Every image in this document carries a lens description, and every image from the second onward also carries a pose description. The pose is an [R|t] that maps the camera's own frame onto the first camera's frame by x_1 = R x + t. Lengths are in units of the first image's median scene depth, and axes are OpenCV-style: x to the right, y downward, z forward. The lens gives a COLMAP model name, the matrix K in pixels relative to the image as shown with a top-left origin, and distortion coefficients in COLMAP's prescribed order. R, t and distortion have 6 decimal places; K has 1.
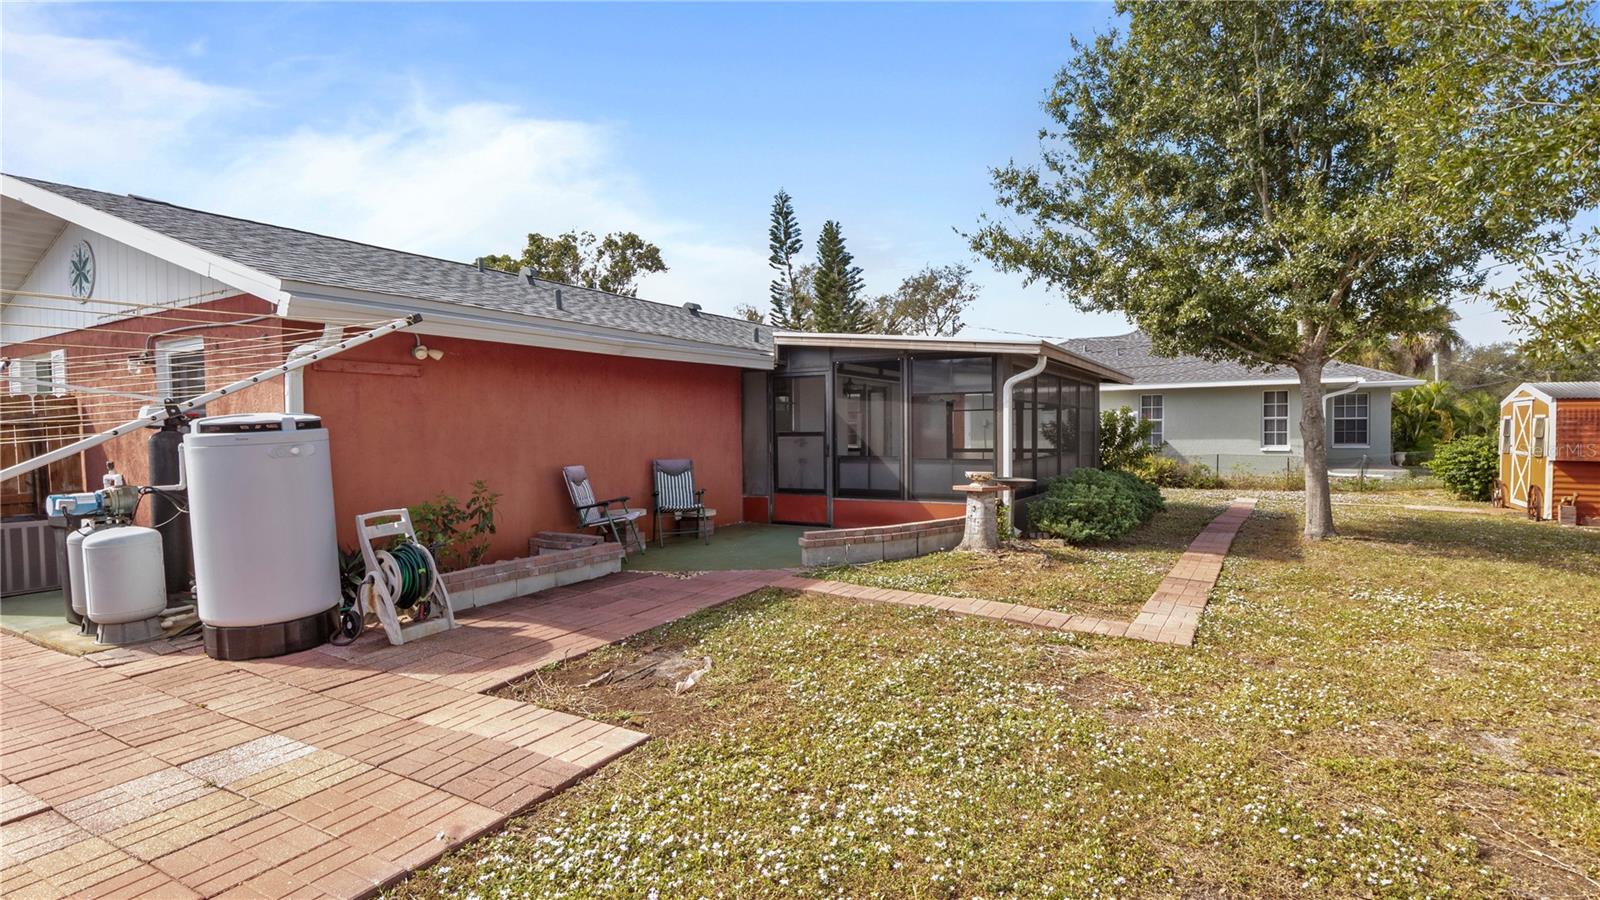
lens RADIAL K [[800.5, 0, 795.2], [0, 800.5, 463.3], [0, 0, 1]] dist [0.002715, -0.000126]
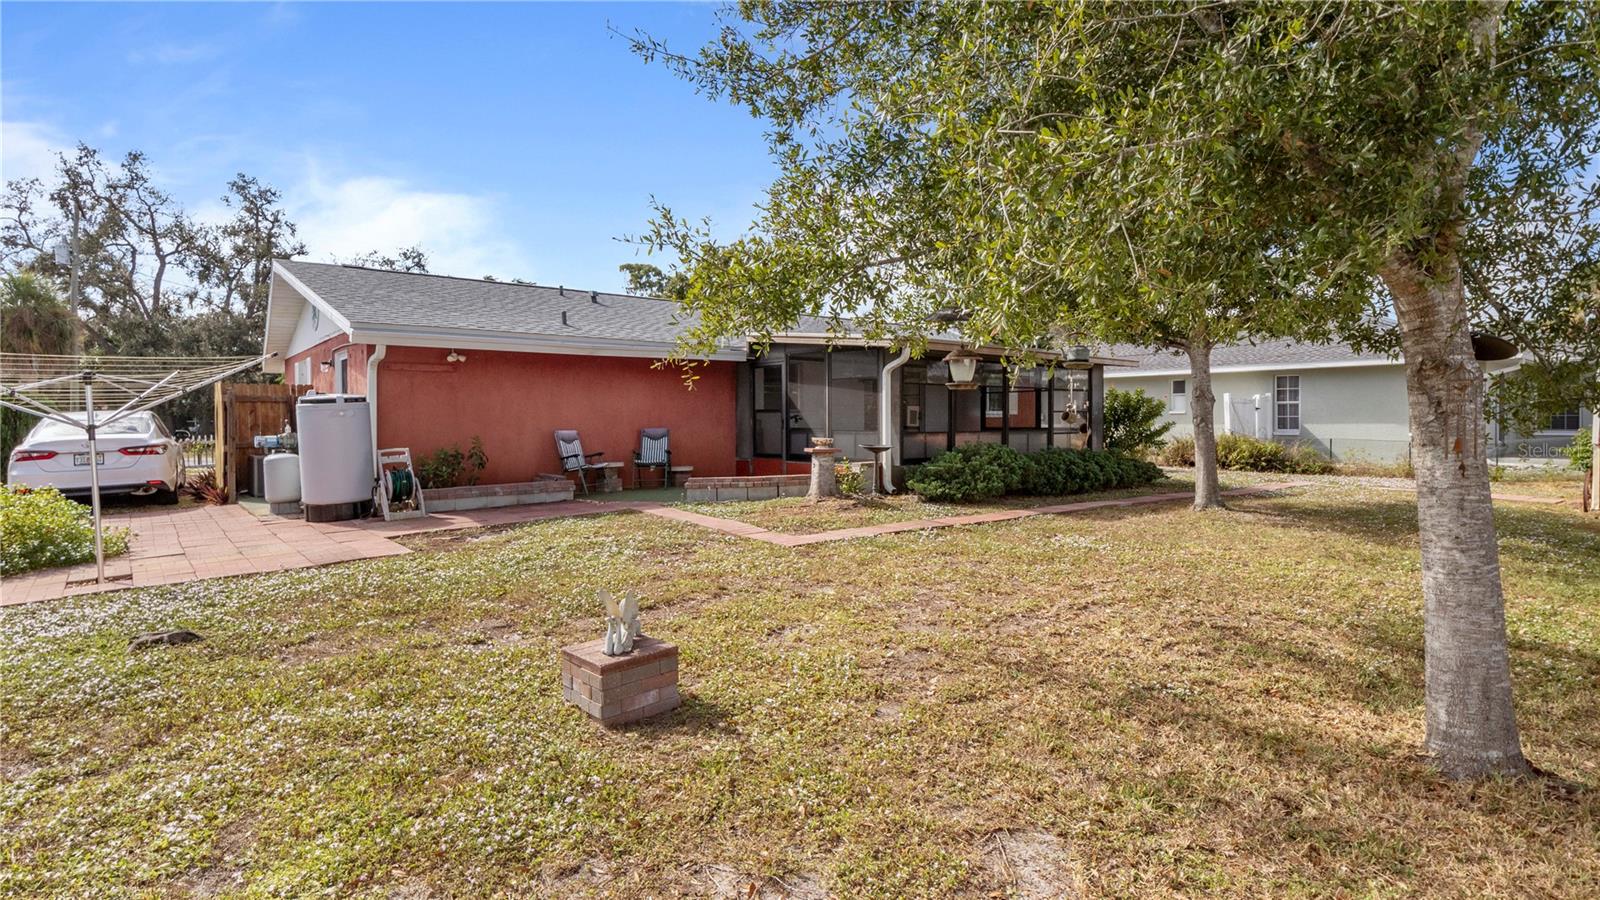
lens RADIAL K [[800.5, 0, 803.9], [0, 800.5, 444.7], [0, 0, 1]] dist [0.002715, -0.000126]
pose [[0.937508, 0.018168, -0.347489, 0.678209], [-0.020079, 0.999797, -0.001898, 0.025144], [0.347383, 0.008756, 0.937682, -0.247494]]
